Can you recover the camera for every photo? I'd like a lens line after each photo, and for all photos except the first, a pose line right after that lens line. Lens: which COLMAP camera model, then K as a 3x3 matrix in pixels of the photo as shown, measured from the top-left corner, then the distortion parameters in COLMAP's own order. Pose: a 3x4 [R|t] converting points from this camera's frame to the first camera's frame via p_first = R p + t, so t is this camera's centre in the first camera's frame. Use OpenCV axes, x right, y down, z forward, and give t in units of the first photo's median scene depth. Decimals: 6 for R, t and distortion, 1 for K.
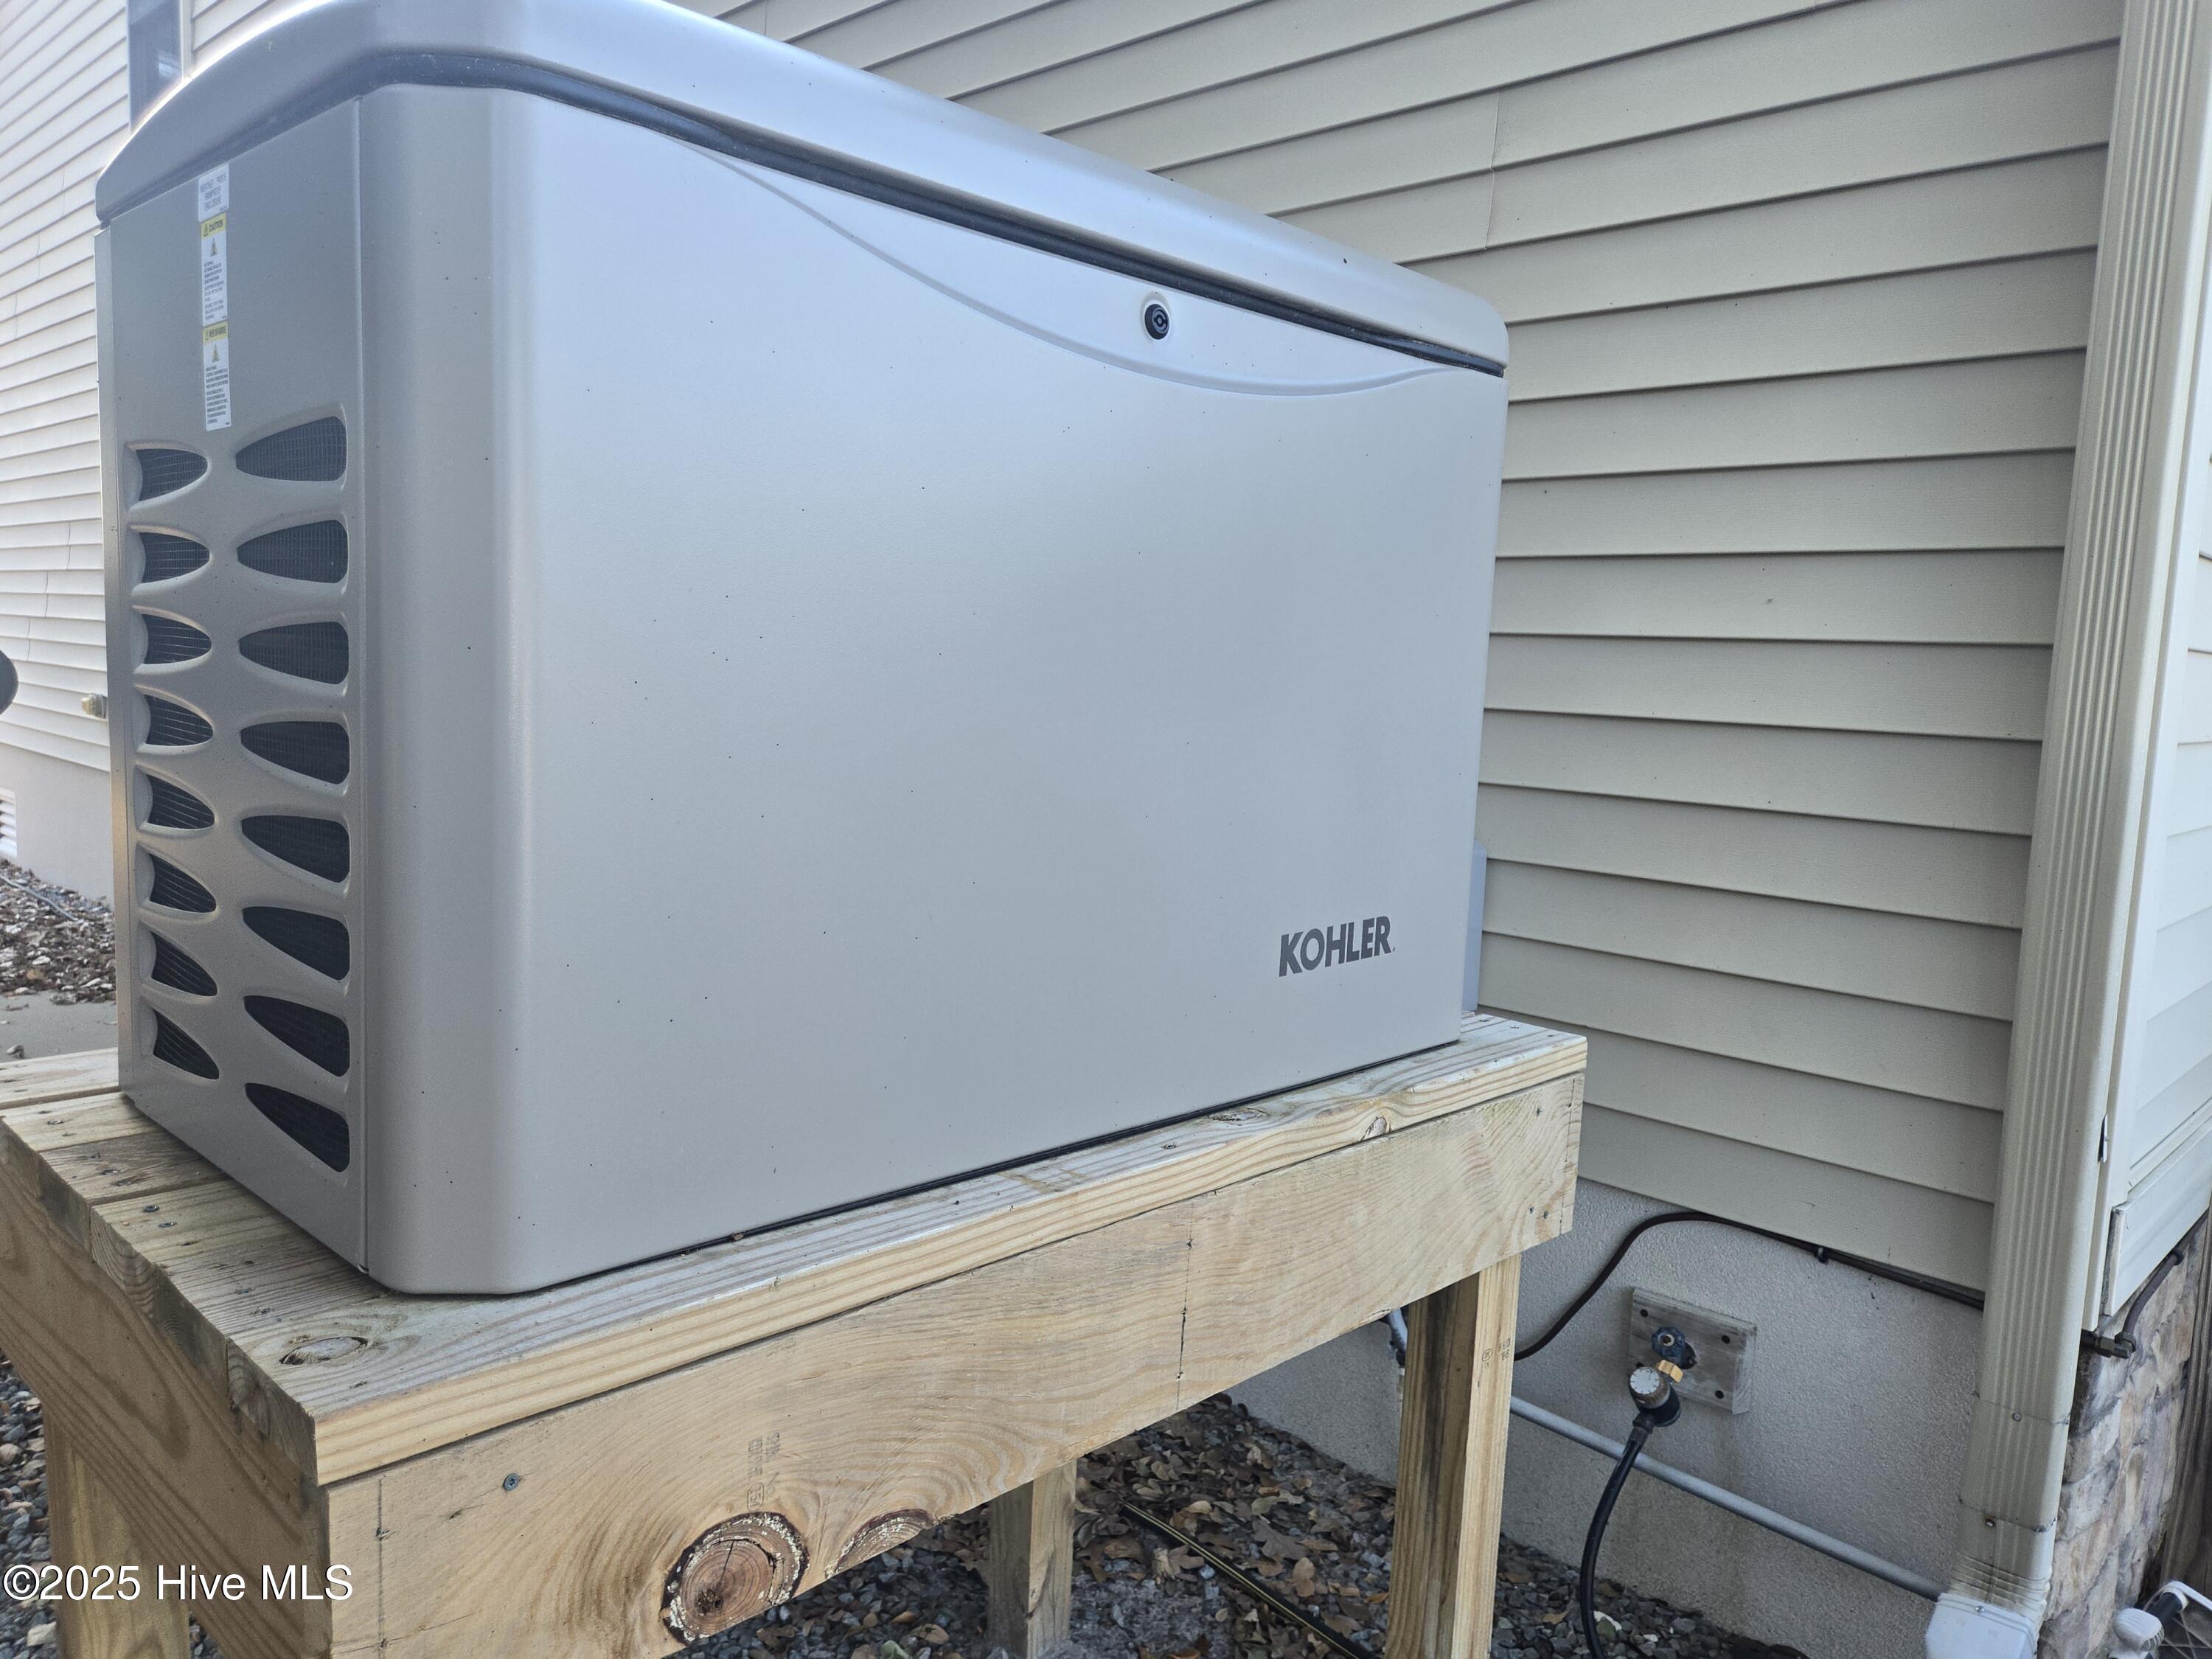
lens RADIAL K [[1596.2, 0, 1106.0], [0, 1596.2, 829.5], [0, 0, 1]] dist [0.103305, -0.122168]
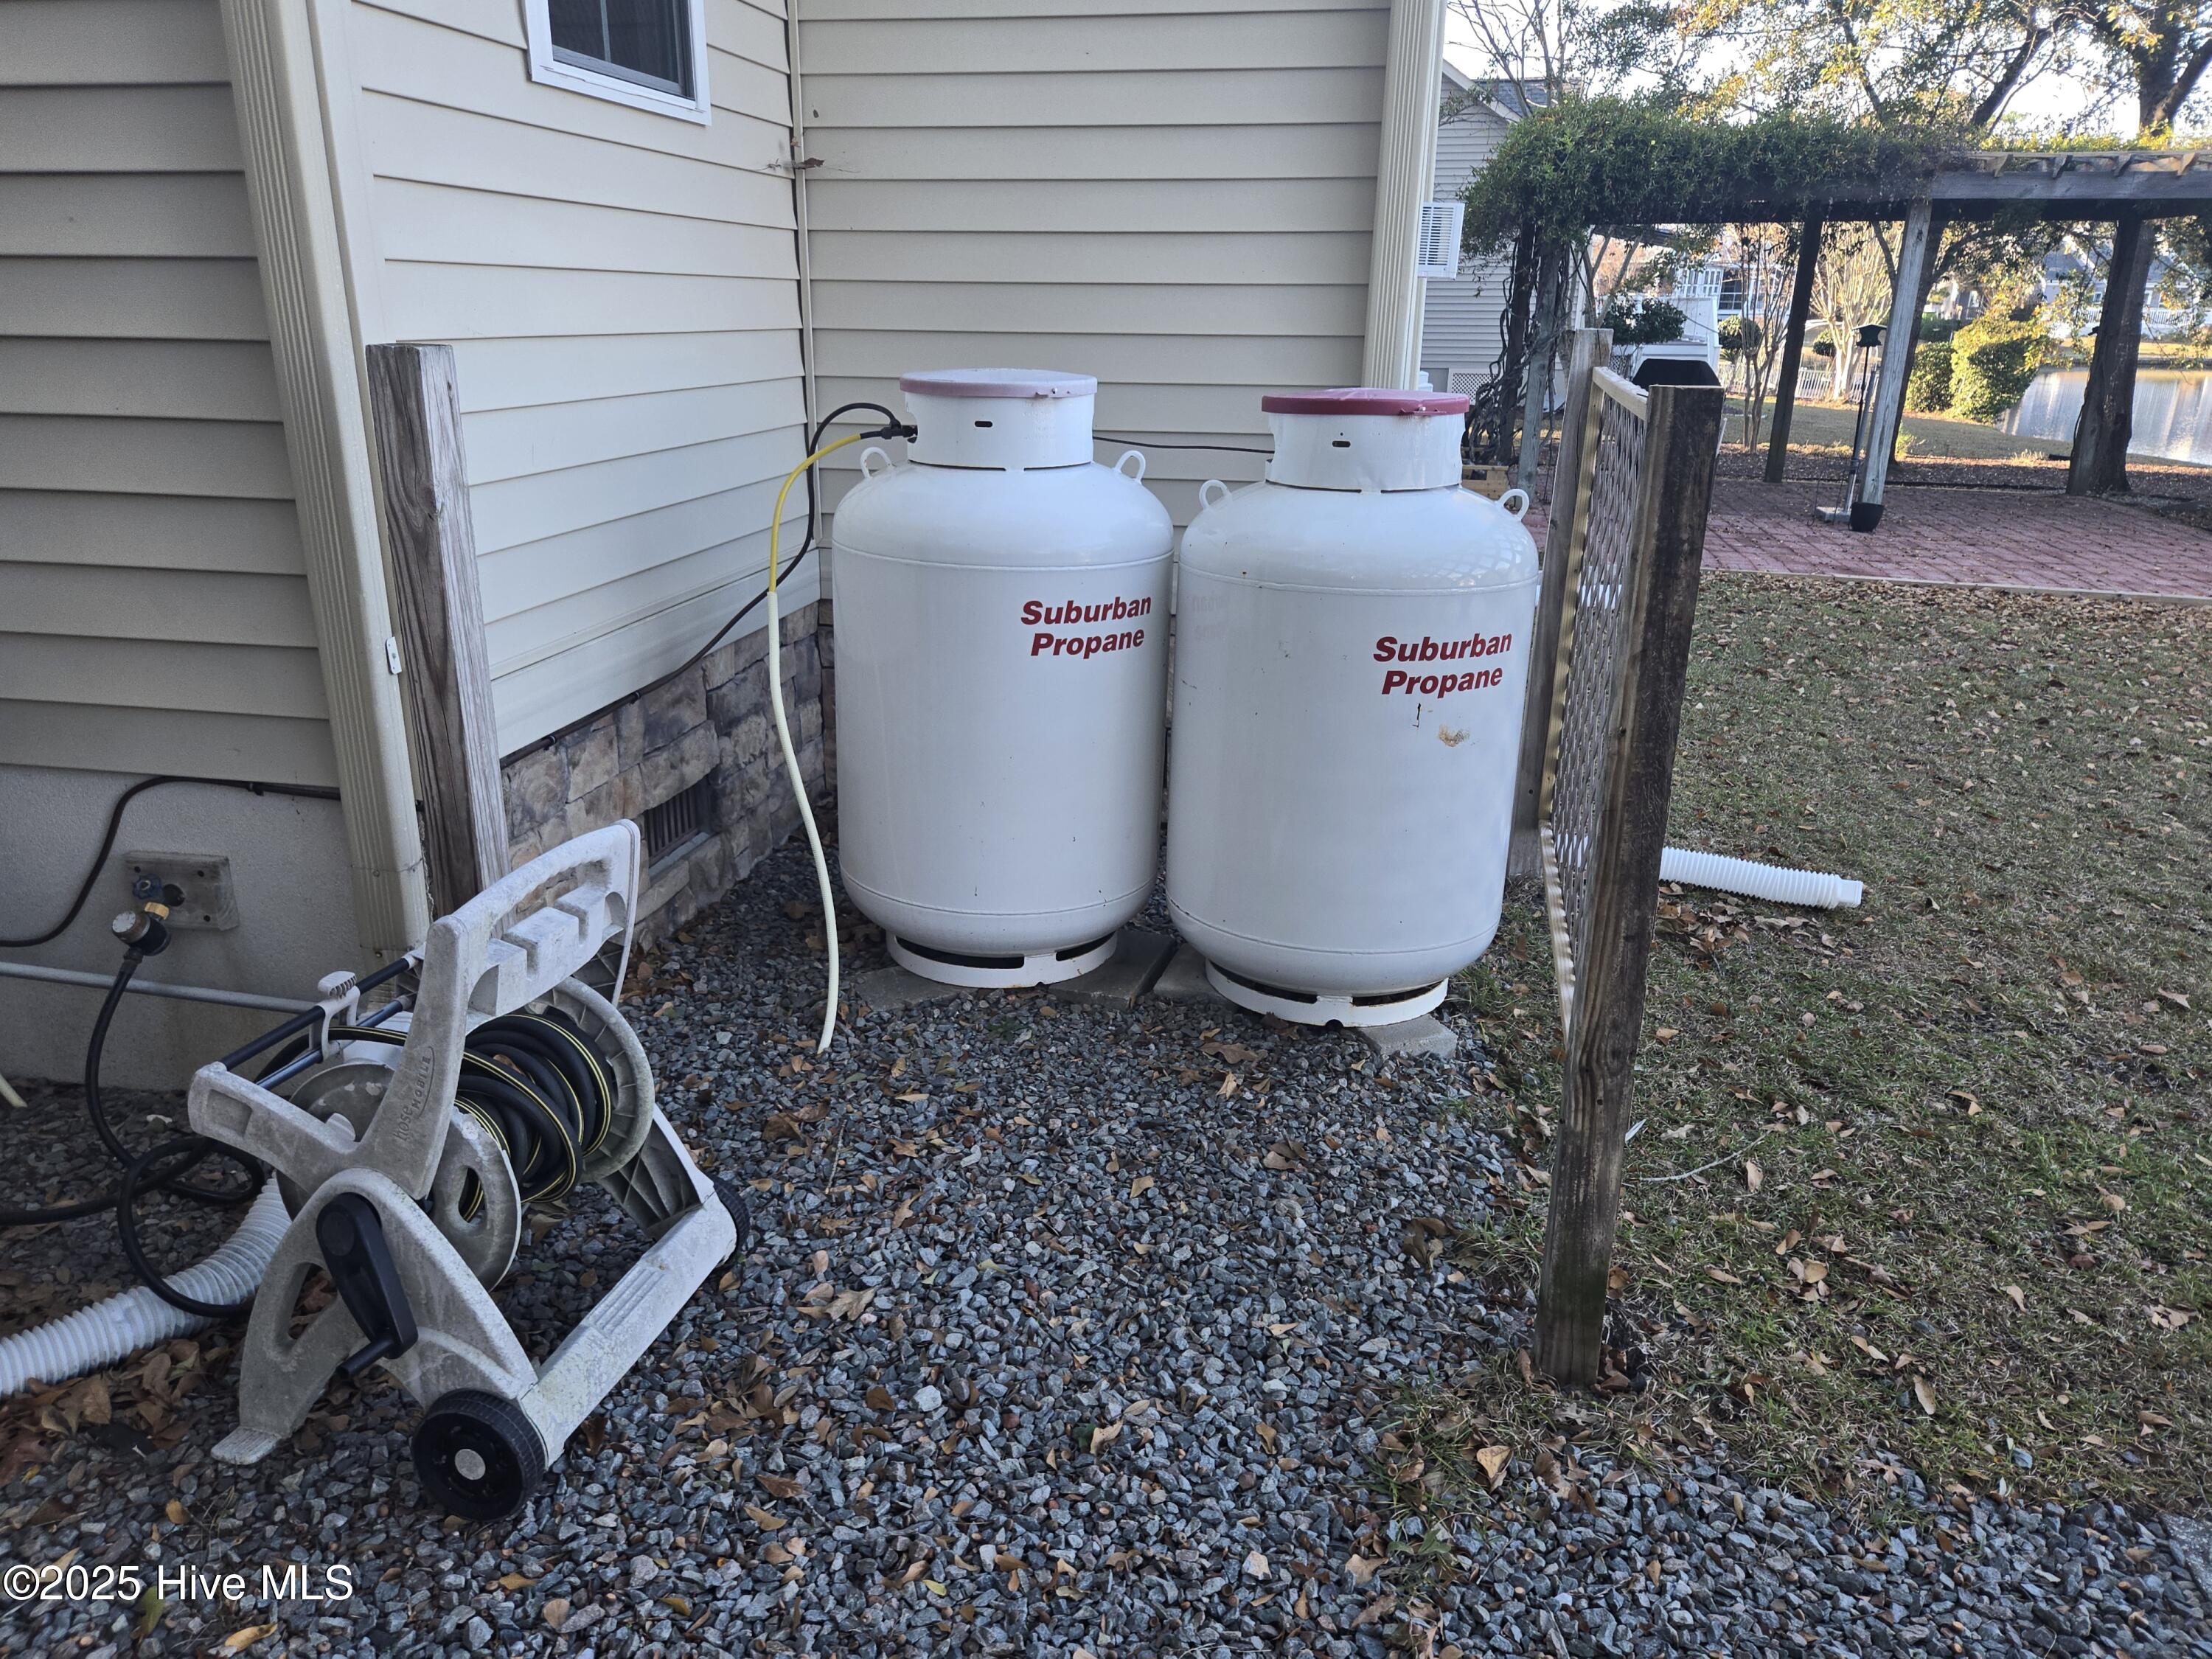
lens RADIAL K [[1596.2, 0, 1106.0], [0, 1596.2, 829.5], [0, 0, 1]] dist [0.103305, -0.122168]
pose [[0.838653, -0.200400, 0.506460, 0.344298], [0.087238, 0.967271, 0.238280, 0.053209], [-0.537635, -0.155651, 0.828687, -0.365246]]
